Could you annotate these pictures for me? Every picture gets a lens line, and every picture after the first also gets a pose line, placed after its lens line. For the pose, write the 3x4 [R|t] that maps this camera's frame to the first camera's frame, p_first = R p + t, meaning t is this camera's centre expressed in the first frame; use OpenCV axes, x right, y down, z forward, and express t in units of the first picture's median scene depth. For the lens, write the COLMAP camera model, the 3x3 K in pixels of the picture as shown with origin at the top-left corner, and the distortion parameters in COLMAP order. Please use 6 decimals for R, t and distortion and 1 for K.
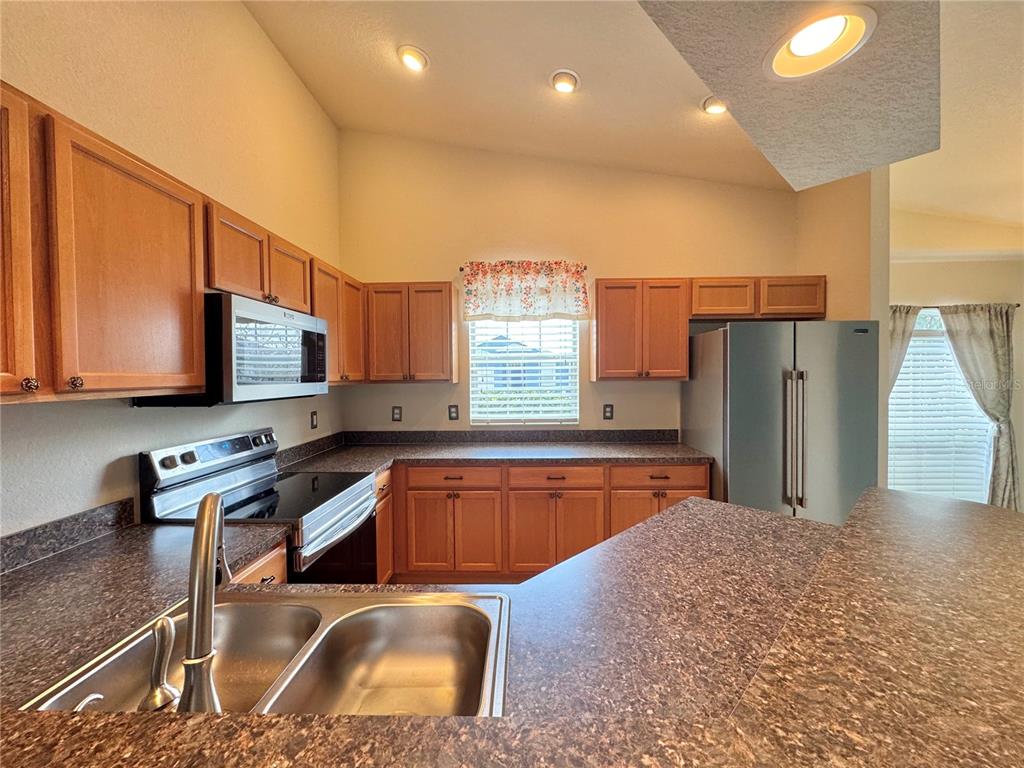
lens RADIAL K [[408.6, 0, 512.8], [0, 408.6, 384.7], [0, 0, 1]] dist [-0.002917, -0.000307]
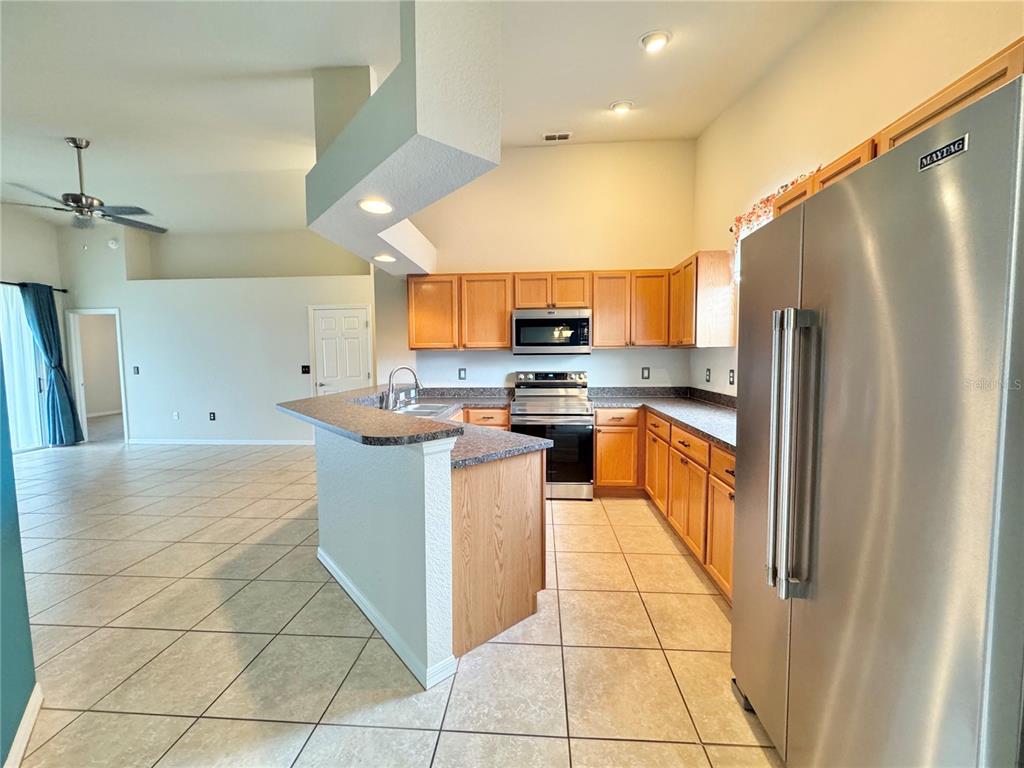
lens RADIAL K [[408.6, 0, 512.1], [0, 408.6, 381.6], [0, 0, 1]] dist [-0.002917, -0.000307]
pose [[-0.038940, 0.073938, -0.996502, 0.895742], [-0.011240, 0.997163, 0.074426, 0.012938], [0.999178, 0.014098, -0.037998, 0.527727]]
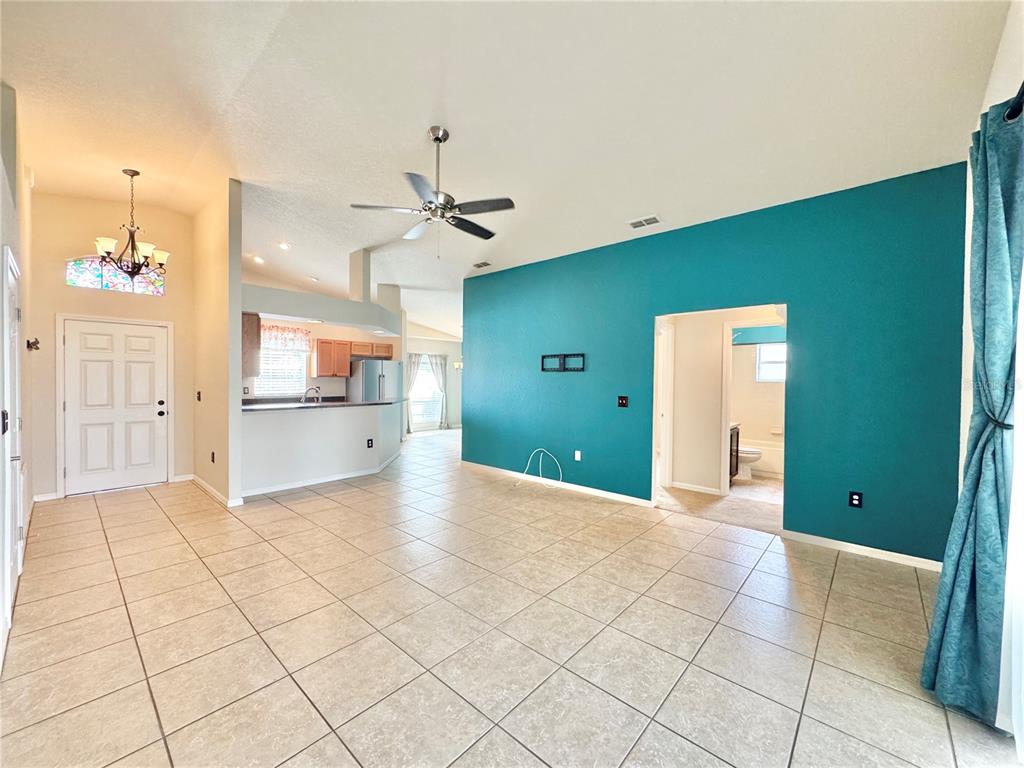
lens RADIAL K [[408.6, 0, 515.0], [0, 408.6, 383.7], [0, 0, 1]] dist [-0.002917, -0.000307]
pose [[0.646408, 0.003974, 0.762981, -0.919369], [-0.002414, 0.999992, -0.003163, 0.036711], [-0.762988, 0.000203, 0.646413, -1.578689]]
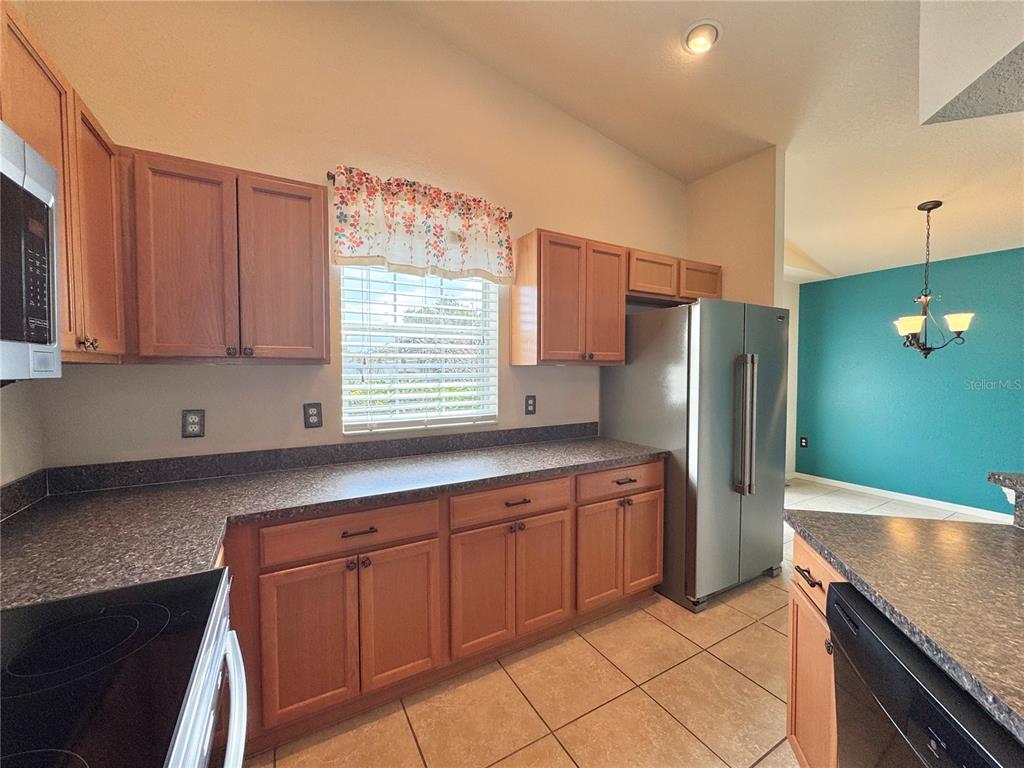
lens RADIAL K [[408.6, 0, 513.7], [0, 408.6, 383.2], [0, 0, 1]] dist [-0.002917, -0.000307]
pose [[0.852147, -0.009527, 0.523216, -0.215729], [0.005399, 0.999941, 0.009414, 0.017515], [-0.523275, -0.005197, 0.852148, 0.351624]]
